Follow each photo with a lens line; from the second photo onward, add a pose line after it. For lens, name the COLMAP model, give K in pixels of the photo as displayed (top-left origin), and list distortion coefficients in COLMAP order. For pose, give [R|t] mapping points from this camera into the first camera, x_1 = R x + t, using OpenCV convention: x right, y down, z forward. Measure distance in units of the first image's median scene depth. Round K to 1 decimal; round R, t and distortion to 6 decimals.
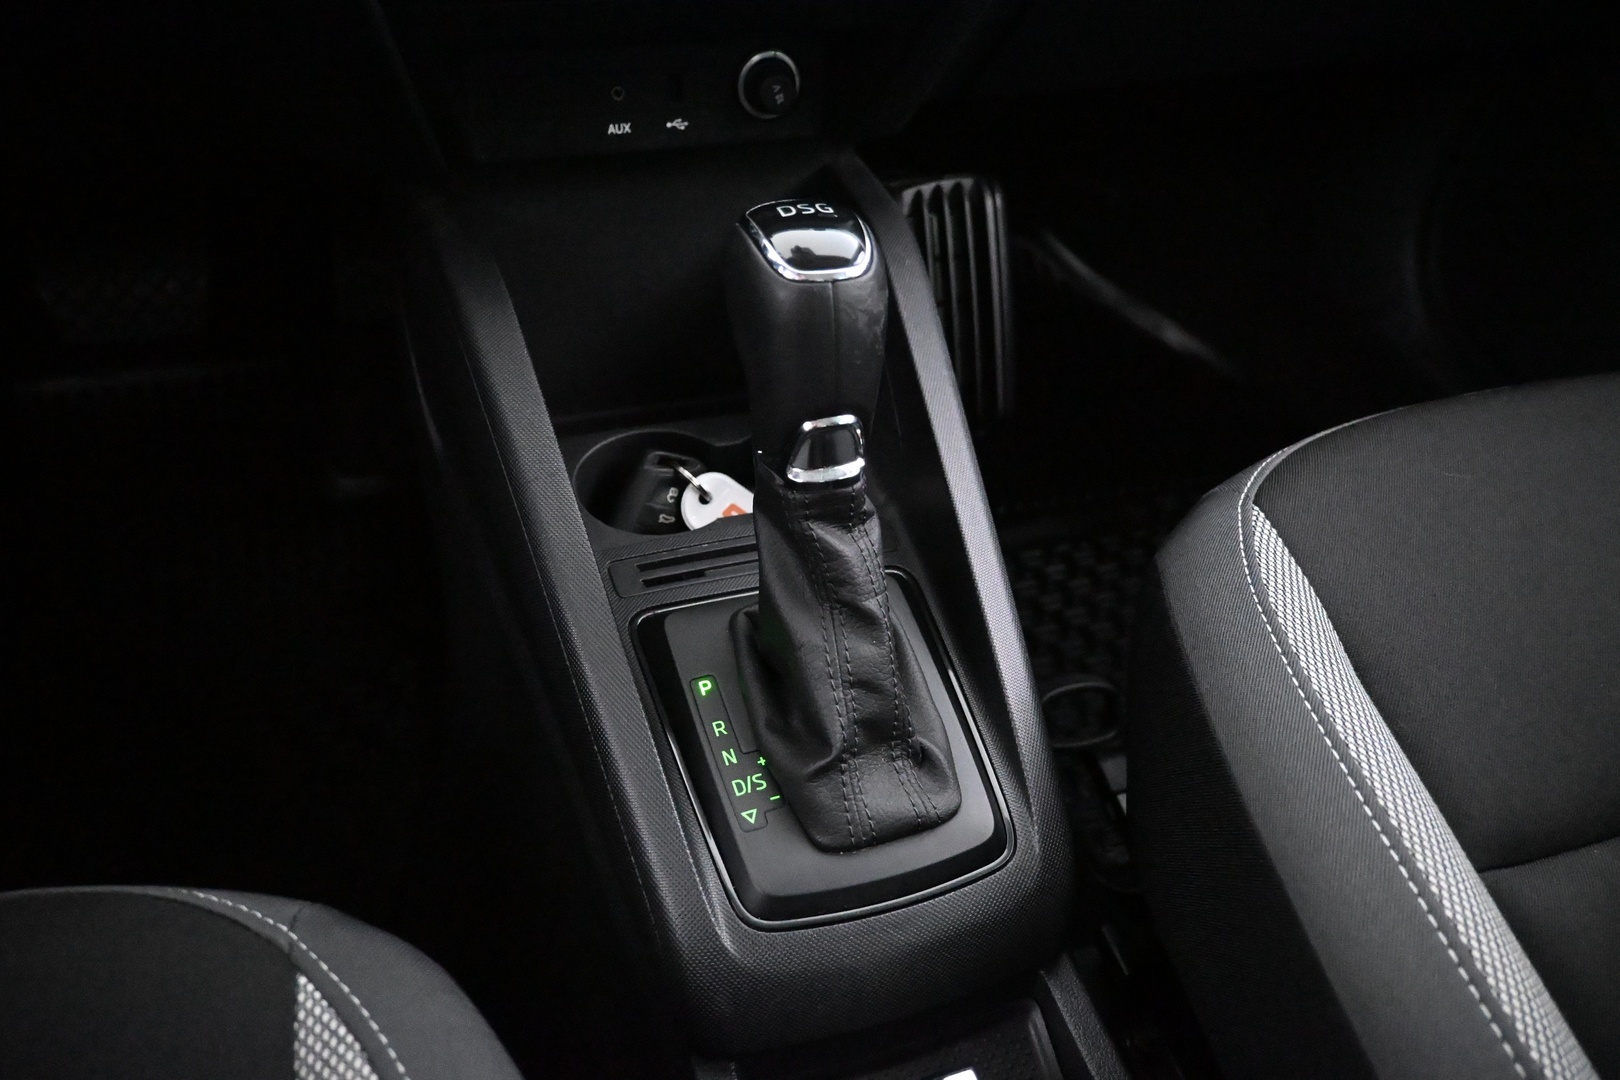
lens RADIAL K [[1101.2, 0, 807.3], [0, 1101.2, 533.1], [0, 0, 1]] dist [-0.002958, -0.001157]
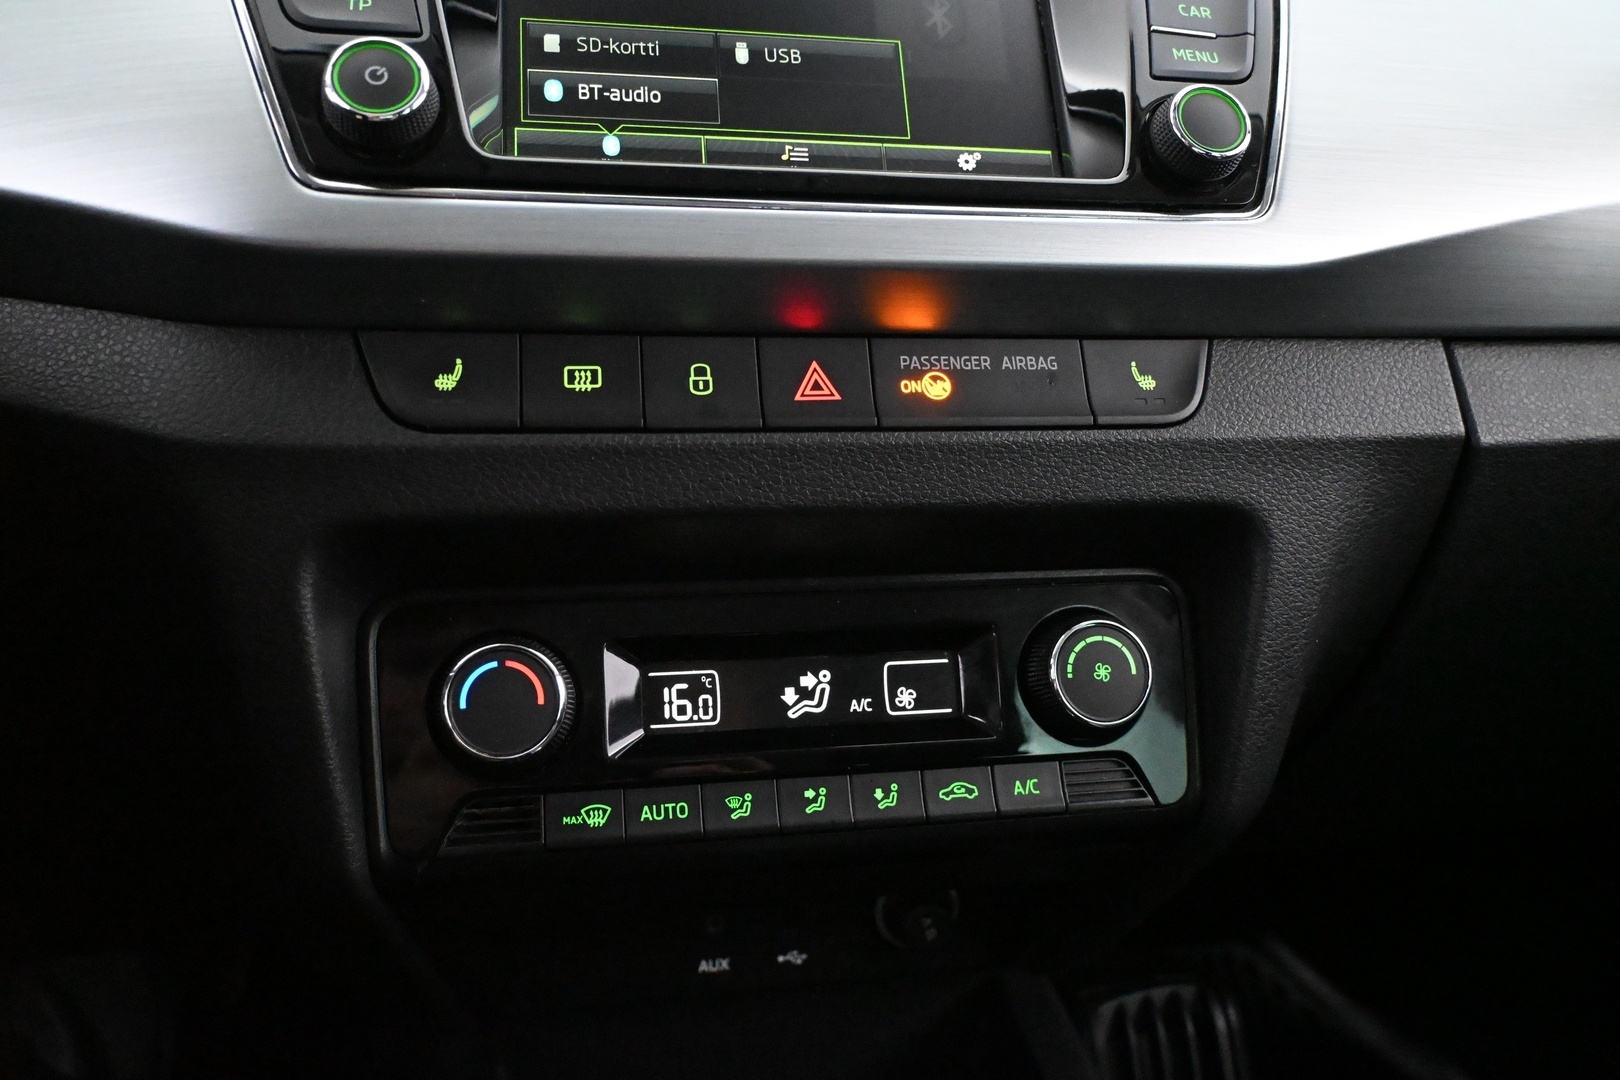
lens RADIAL K [[1189.7, 0, 810.8], [0, 1189.7, 534.8], [0, 0, 1]] dist [-0.005000, -0.010652]
pose [[0.991542, 0.000492, -0.129788, -0.001322], [-0.059478, 0.890528, -0.451023, -0.269755], [0.115358, 0.454927, 0.883025, 0.164229]]
